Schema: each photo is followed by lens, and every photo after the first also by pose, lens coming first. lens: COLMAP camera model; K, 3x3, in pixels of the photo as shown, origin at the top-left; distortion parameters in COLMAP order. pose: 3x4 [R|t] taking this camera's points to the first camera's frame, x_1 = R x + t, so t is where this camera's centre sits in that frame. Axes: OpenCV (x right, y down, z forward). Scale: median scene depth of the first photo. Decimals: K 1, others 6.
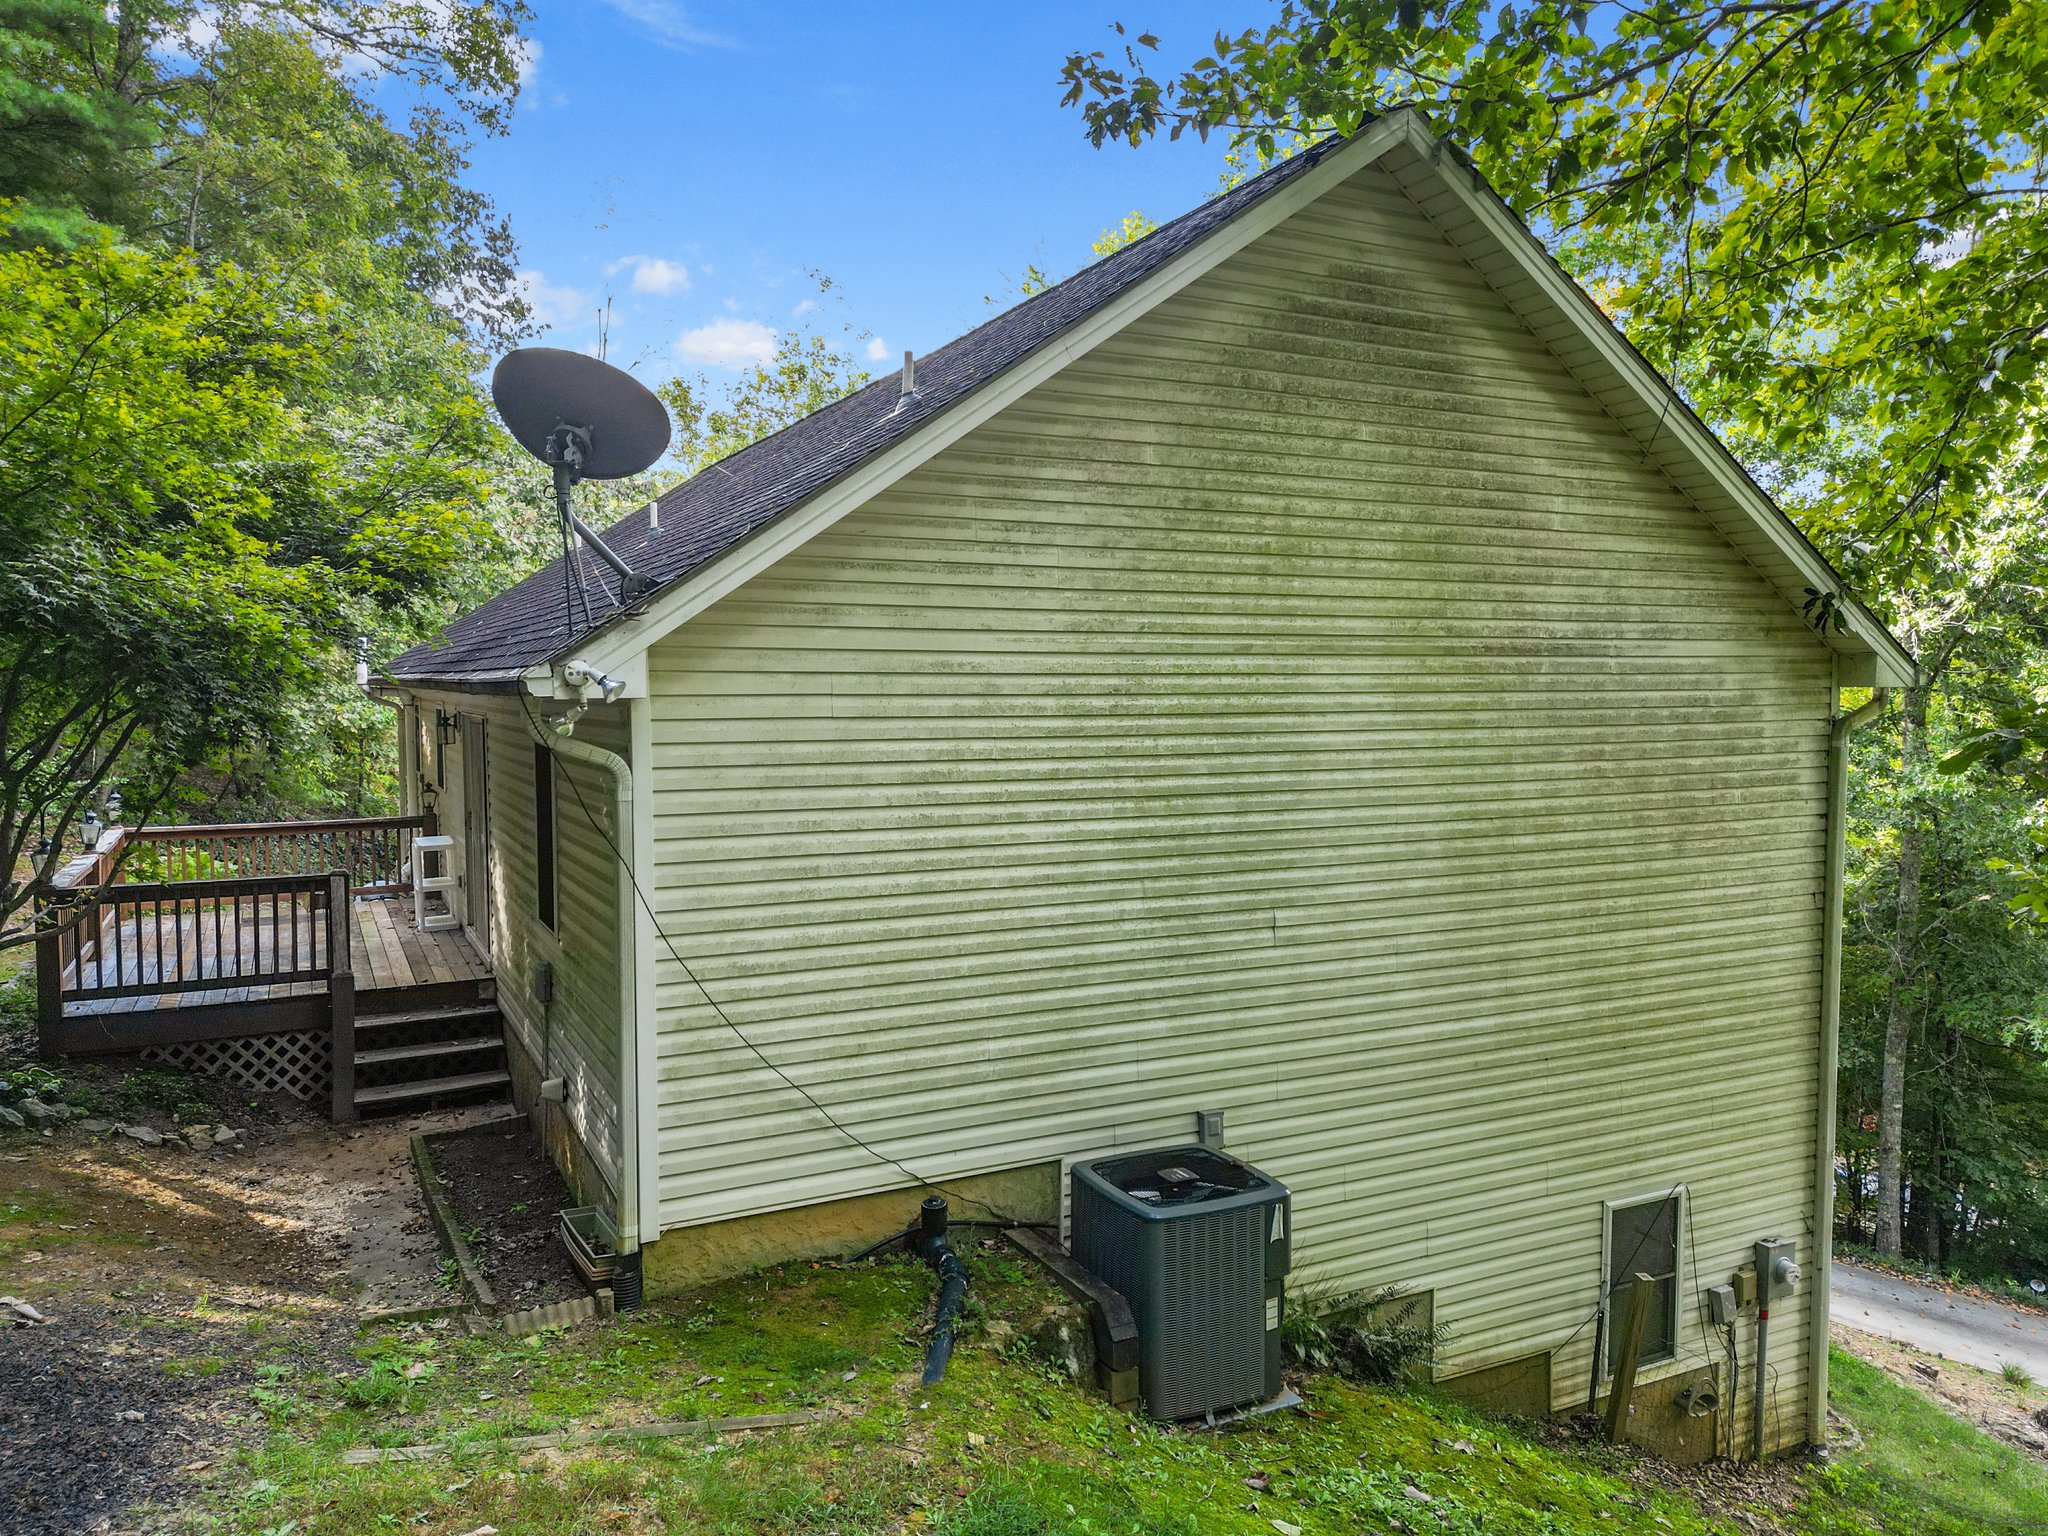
lens RADIAL K [[1430.0, 0, 1025.2], [0, 1430.0, 774.6], [0, 0, 1]] dist [0.085602, -0.080812]
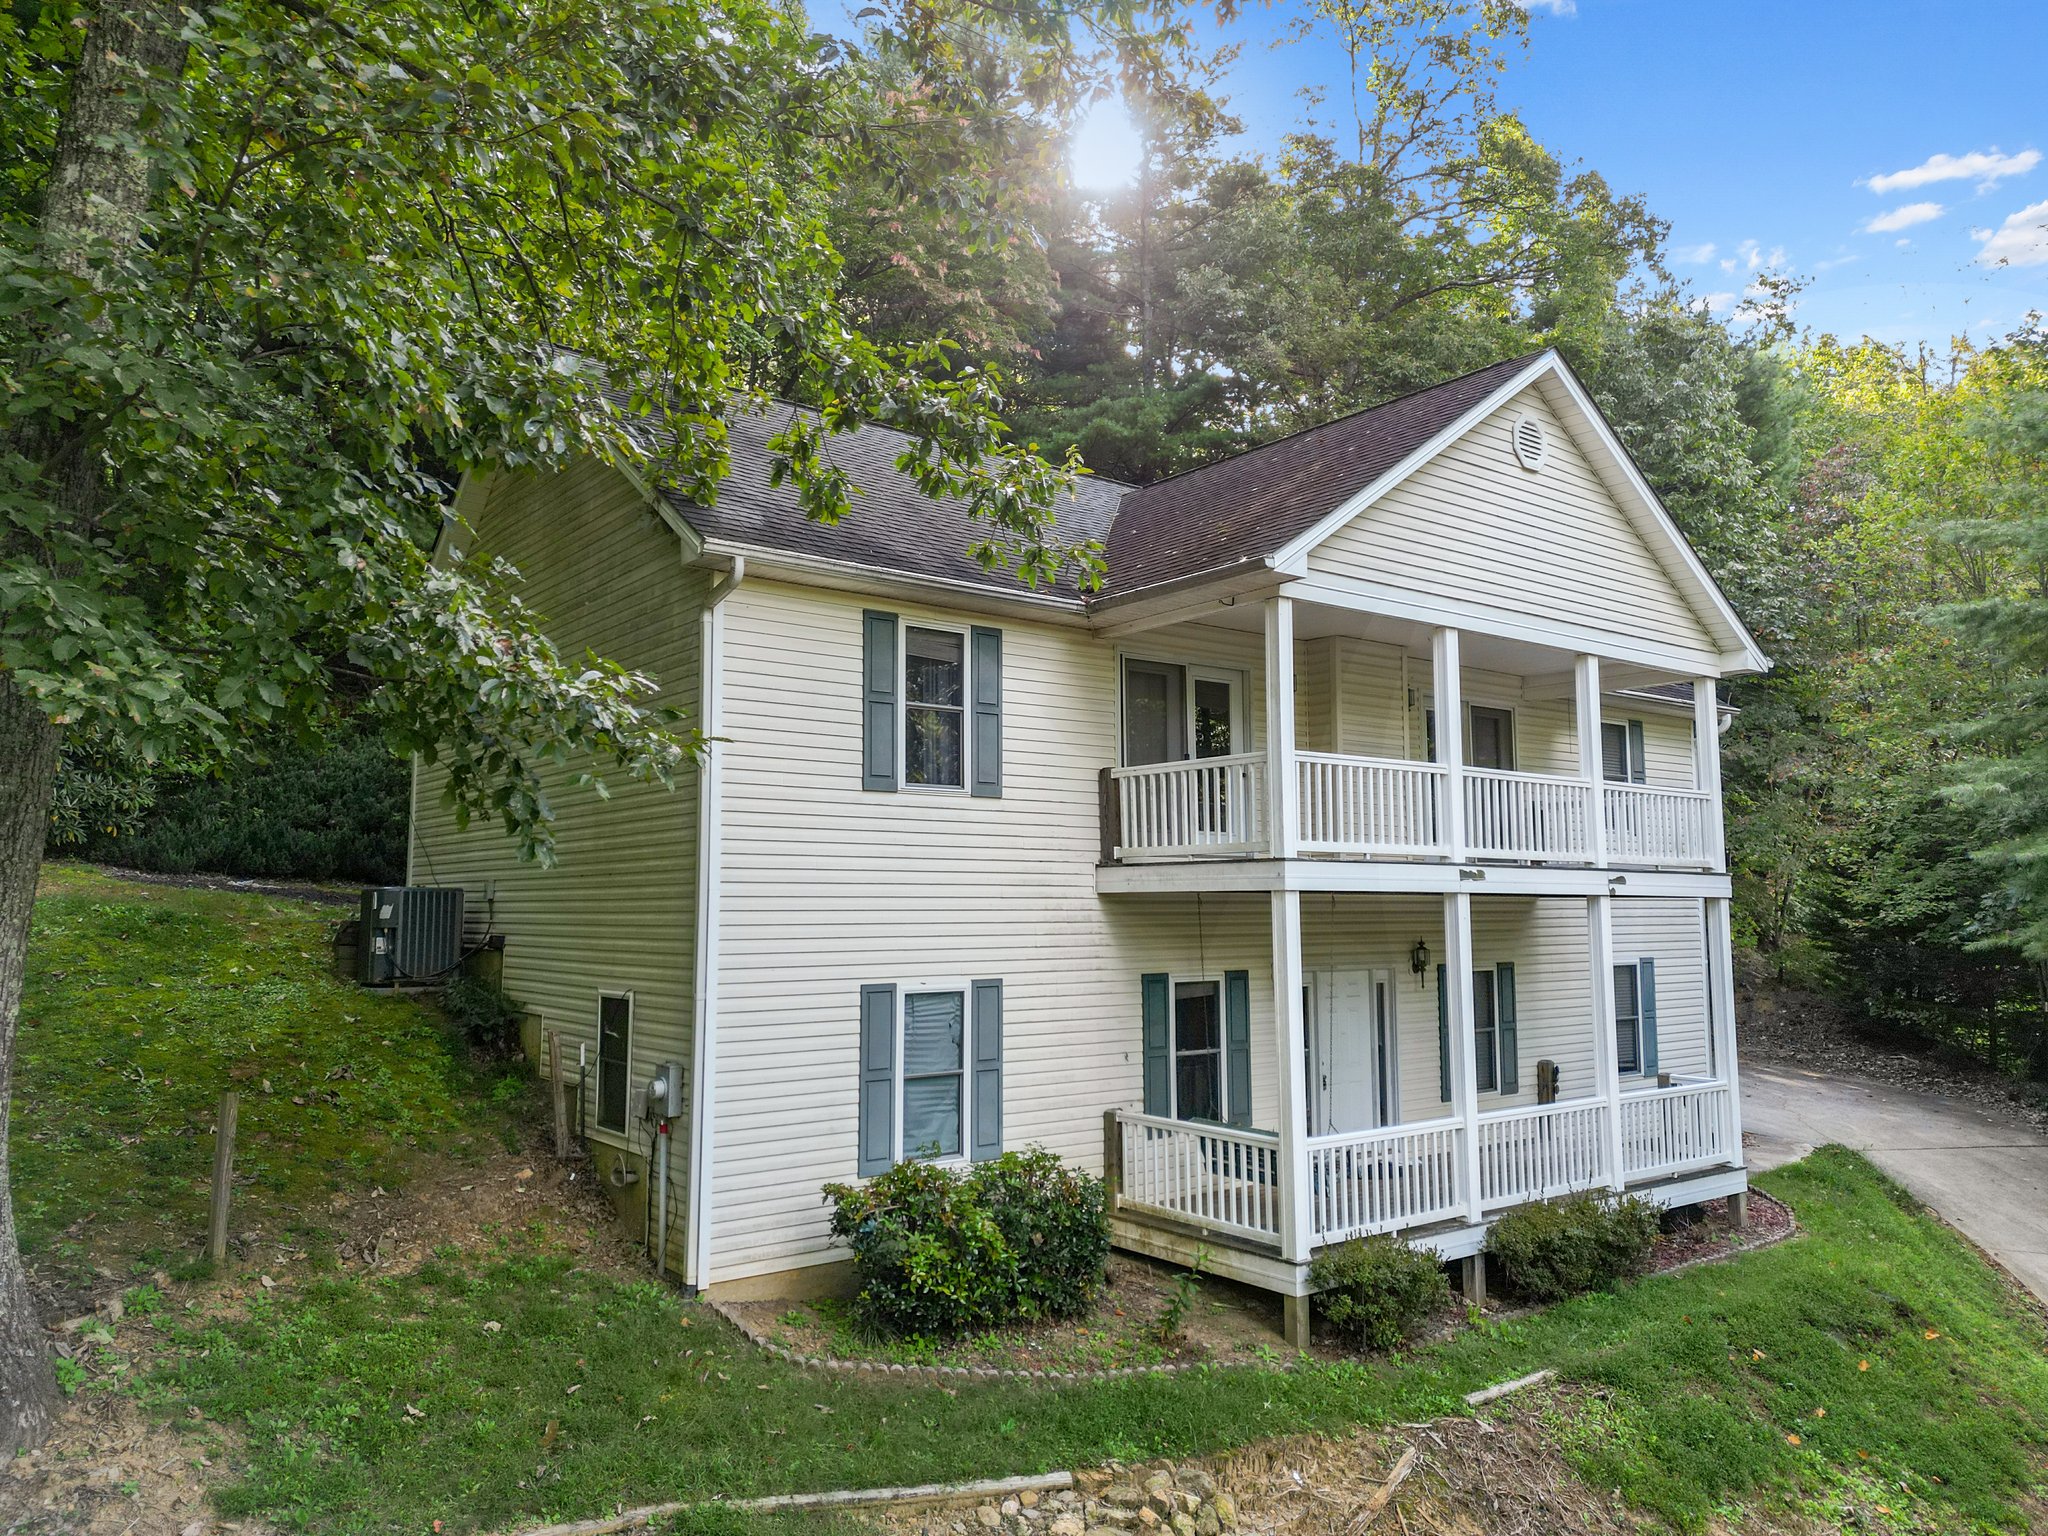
lens RADIAL K [[1439.4, 0, 1029.0], [0, 1439.4, 760.0], [0, 0, 1]] dist [0.084194, -0.073704]
pose [[0.193447, -0.100786, -0.975920, 2.232278], [-0.066034, 0.991117, -0.115444, 0.260789], [0.978886, 0.086776, 0.185074, 1.376073]]
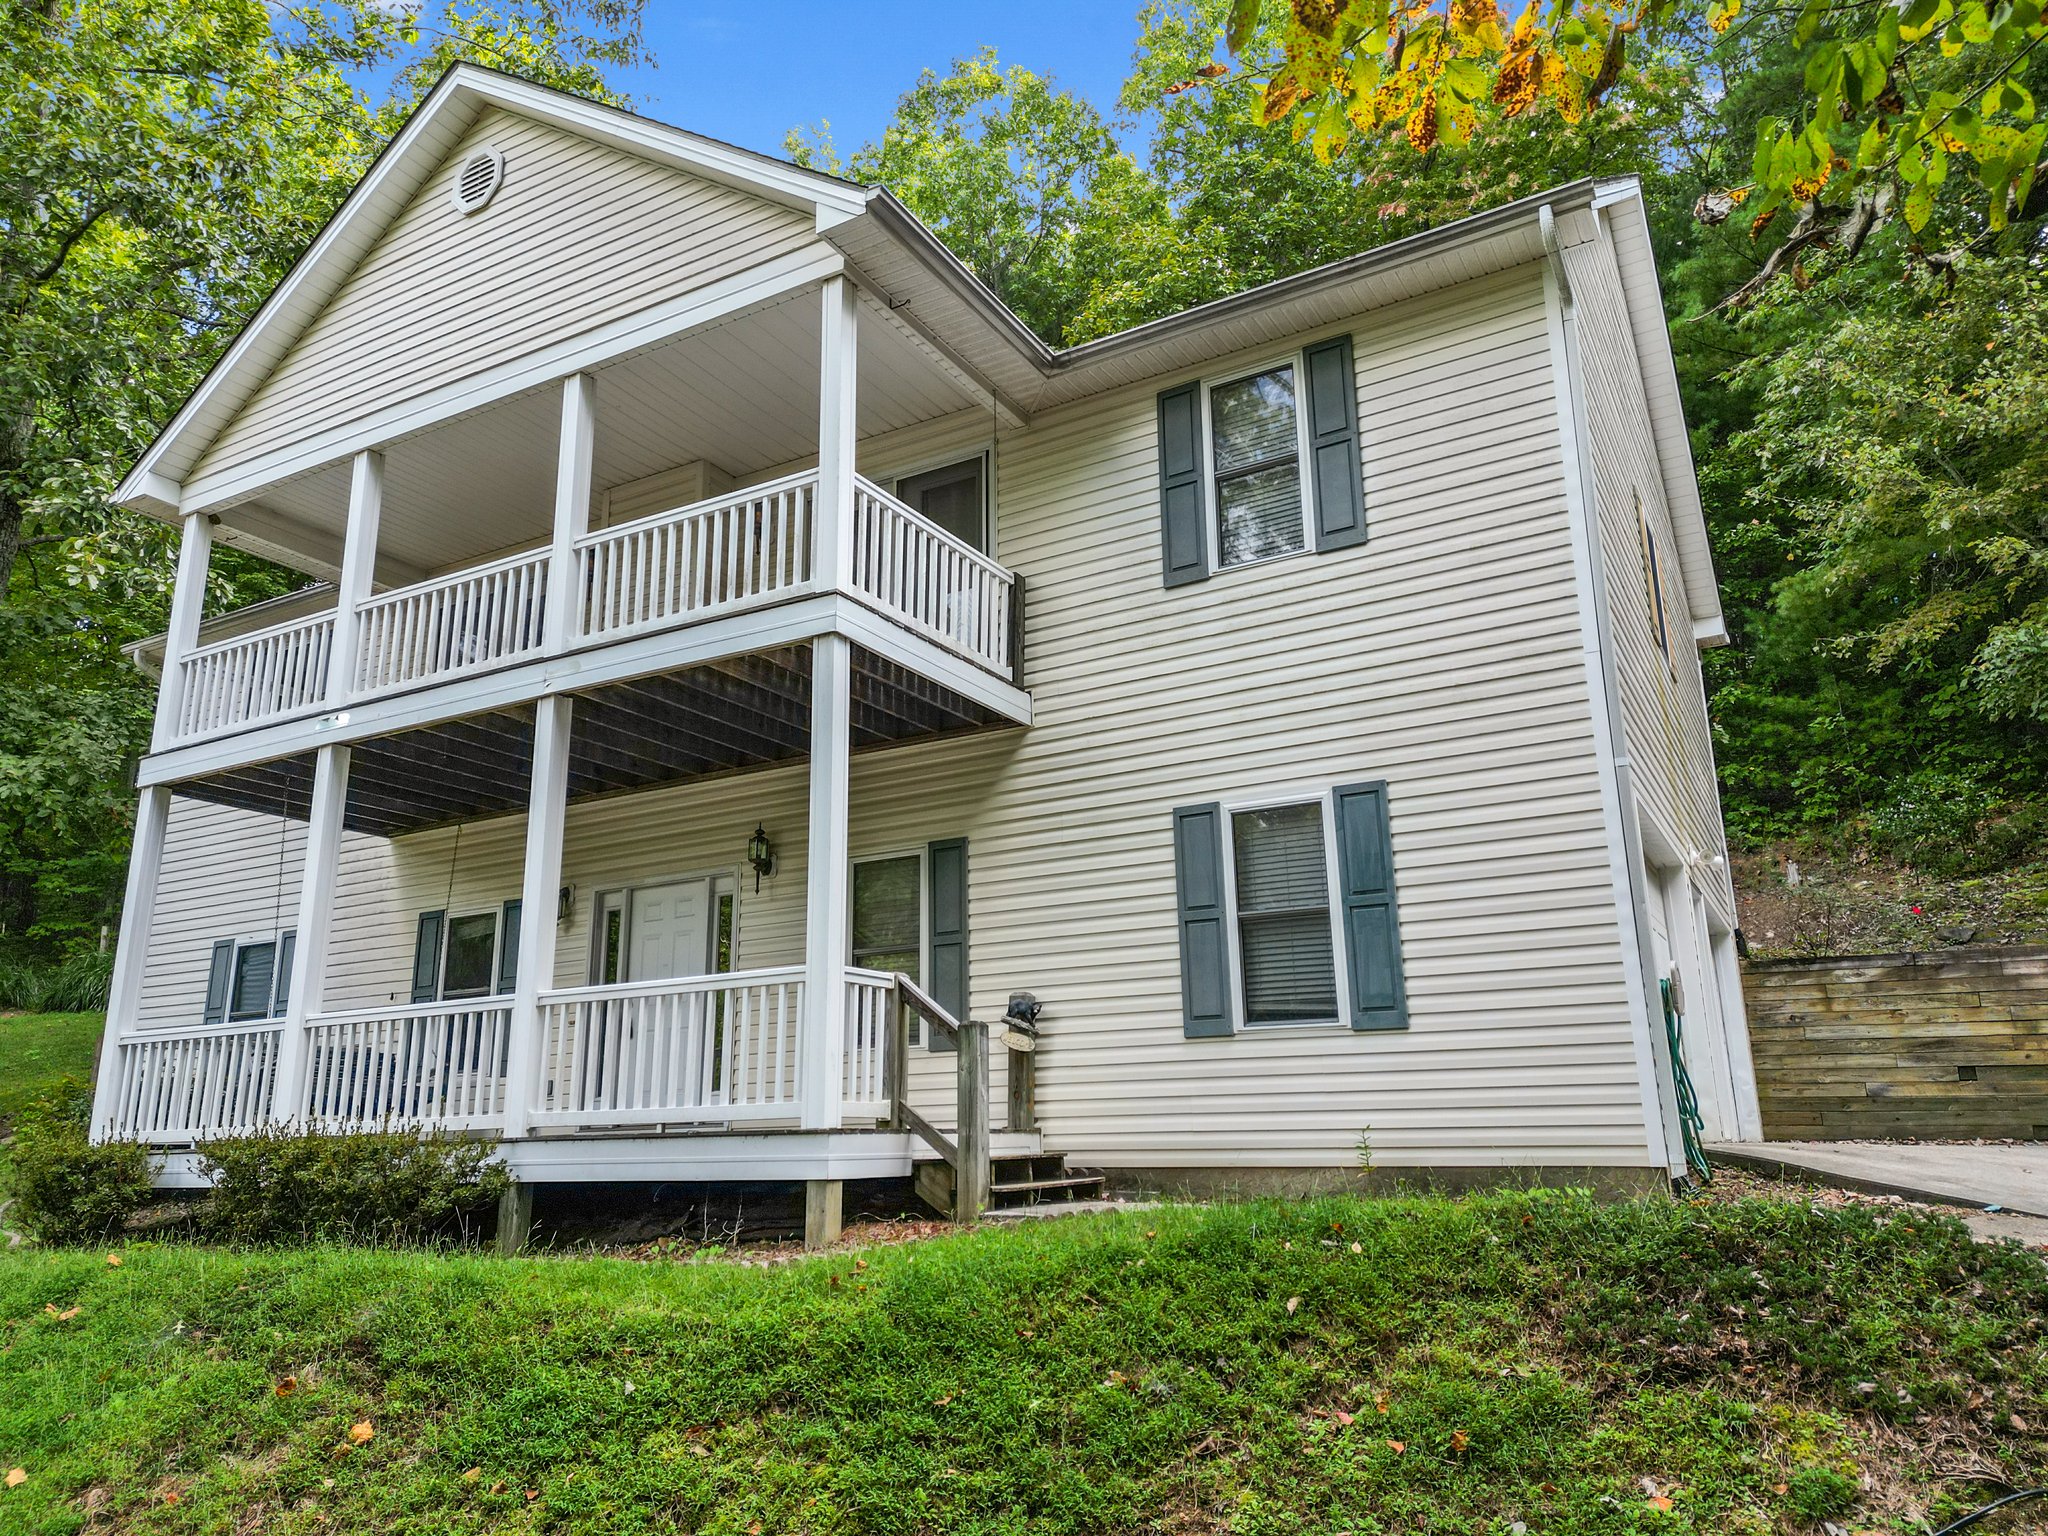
lens RADIAL K [[1428.2, 0, 1025.8], [0, 1428.2, 774.1], [0, 0, 1]] dist [0.094612, -0.098093]
pose [[-0.831863, -0.126748, -0.540313, 0.837780], [-0.023279, 0.980684, -0.194211, 0.464588], [0.554492, -0.148979, -0.818745, 3.710893]]
